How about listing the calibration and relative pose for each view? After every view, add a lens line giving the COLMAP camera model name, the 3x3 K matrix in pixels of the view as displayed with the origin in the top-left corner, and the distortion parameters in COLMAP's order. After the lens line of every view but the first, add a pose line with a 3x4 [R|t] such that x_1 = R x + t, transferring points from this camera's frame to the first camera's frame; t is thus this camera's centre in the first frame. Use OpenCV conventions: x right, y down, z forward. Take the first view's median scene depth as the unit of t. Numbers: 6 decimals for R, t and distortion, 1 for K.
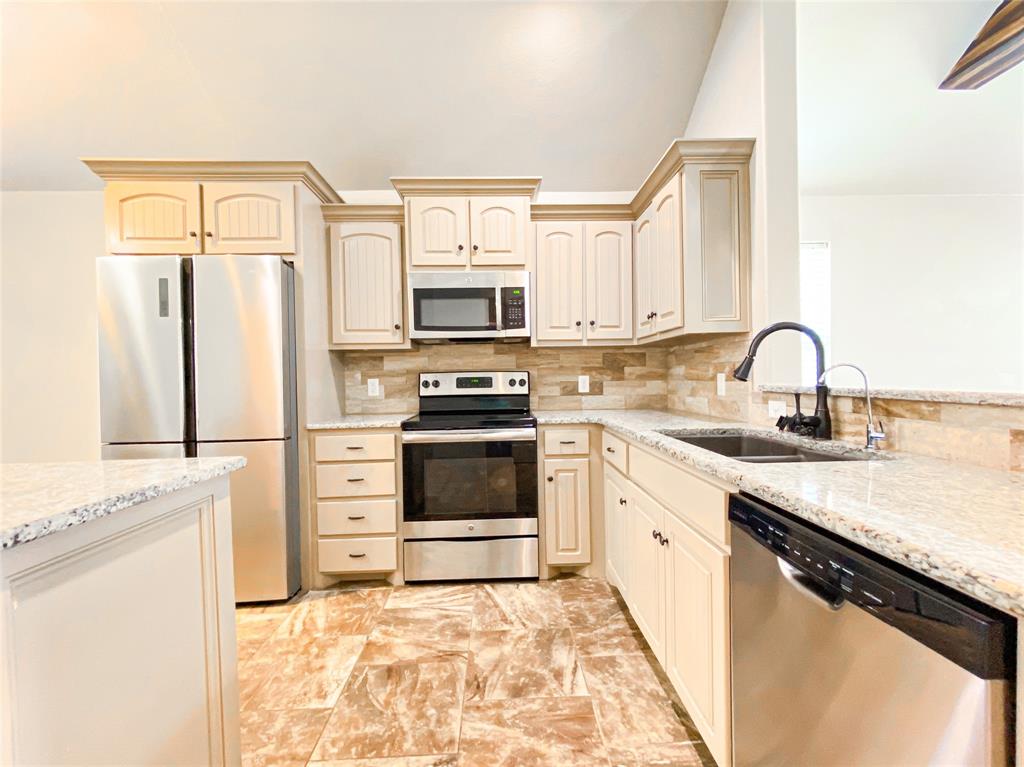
lens RADIAL K [[457.8, 0, 514.7], [0, 457.8, 380.7], [0, 0, 1]] dist [0.016539, -0.001287]
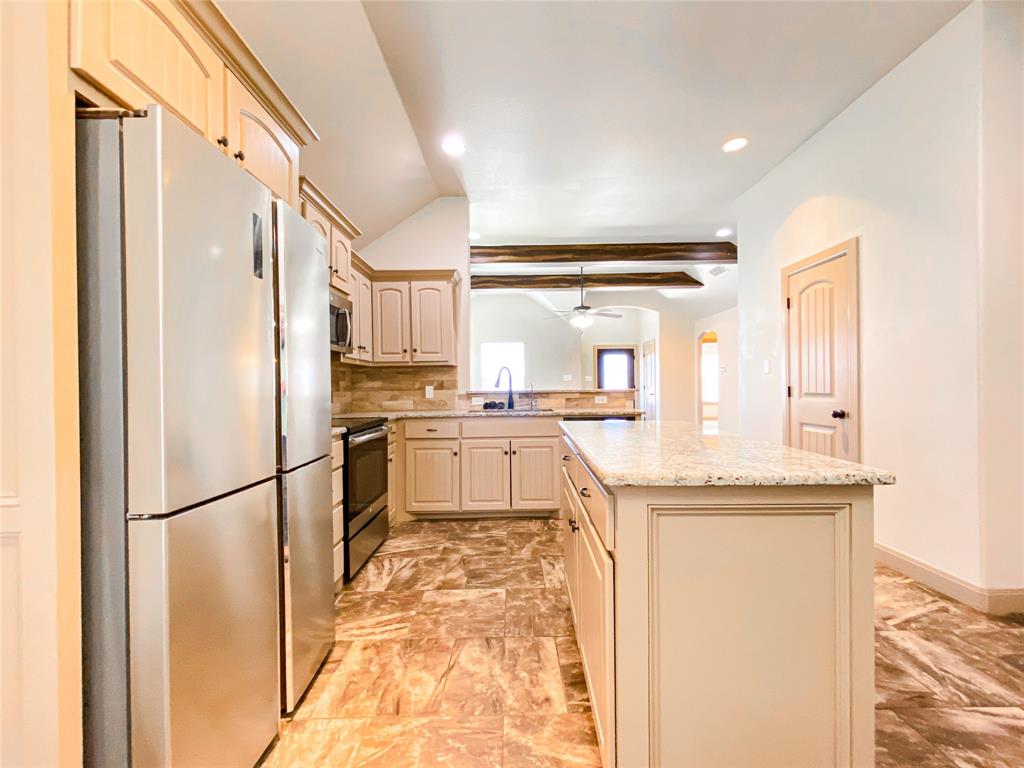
lens RADIAL K [[419.8, 0, 511.1], [0, 419.8, 378.6], [0, 0, 1]] dist [0.007733, -0.001990]
pose [[0.025635, 0.036426, 0.999008, -1.123490], [0.022502, 0.999062, -0.037005, 0.021477], [-0.999418, 0.023429, 0.024791, 0.558206]]
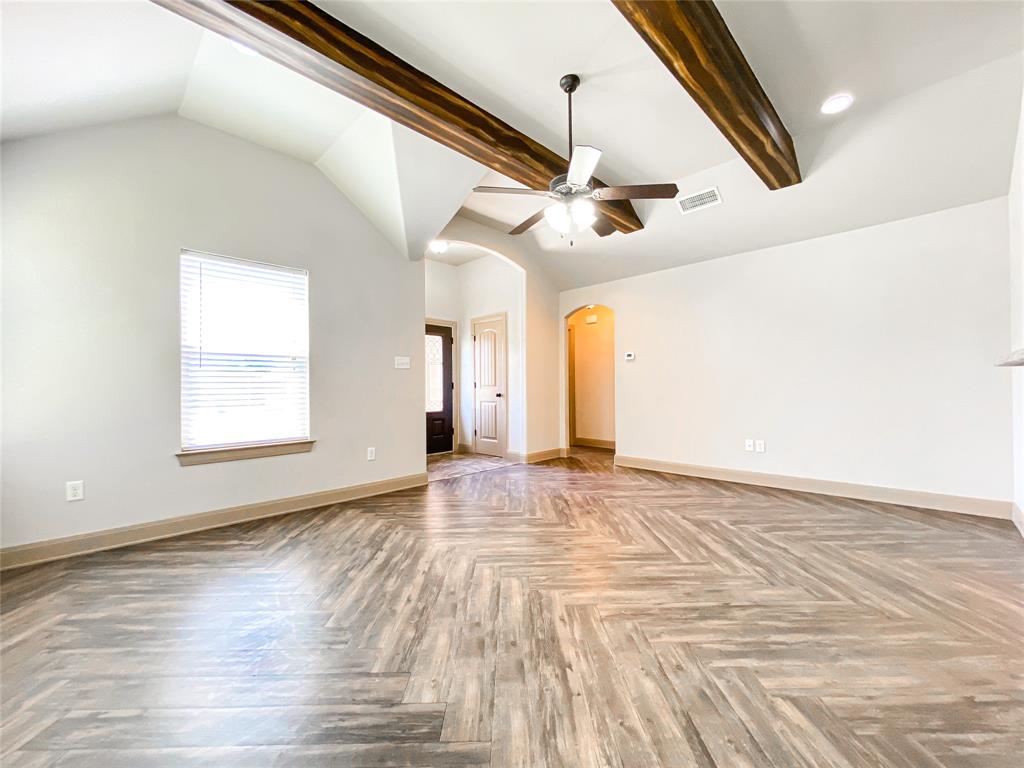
lens RADIAL K [[419.8, 0, 514.9], [0, 419.8, 385.6], [0, 0, 1]] dist [0.007733, -0.001990]
pose [[-0.693143, 0.032146, 0.720083, 0.627348], [0.032367, 0.999385, -0.013458, 0.026784], [-0.720073, 0.013979, -0.693757, 1.003286]]
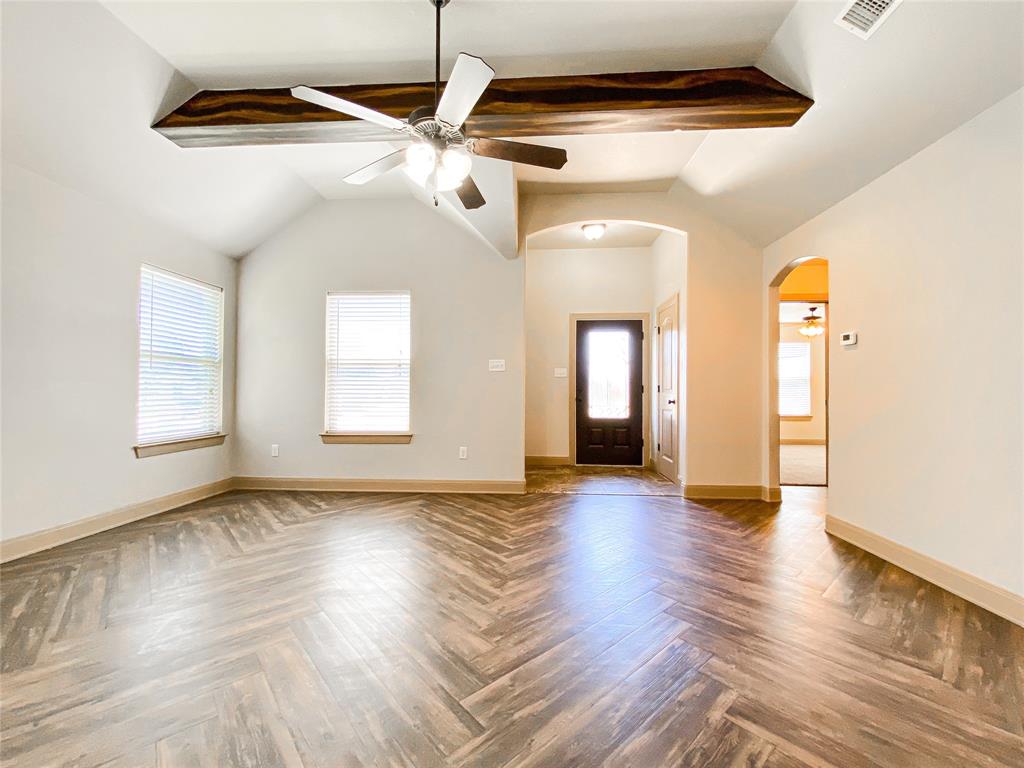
lens RADIAL K [[419.8, 0, 513.5], [0, 419.8, 385.0], [0, 0, 1]] dist [0.007733, -0.001990]
pose [[0.088221, 0.033724, 0.995530, 0.511537], [0.003658, 0.999409, -0.034180, 0.031686], [-0.996094, 0.006657, 0.088045, 0.004105]]
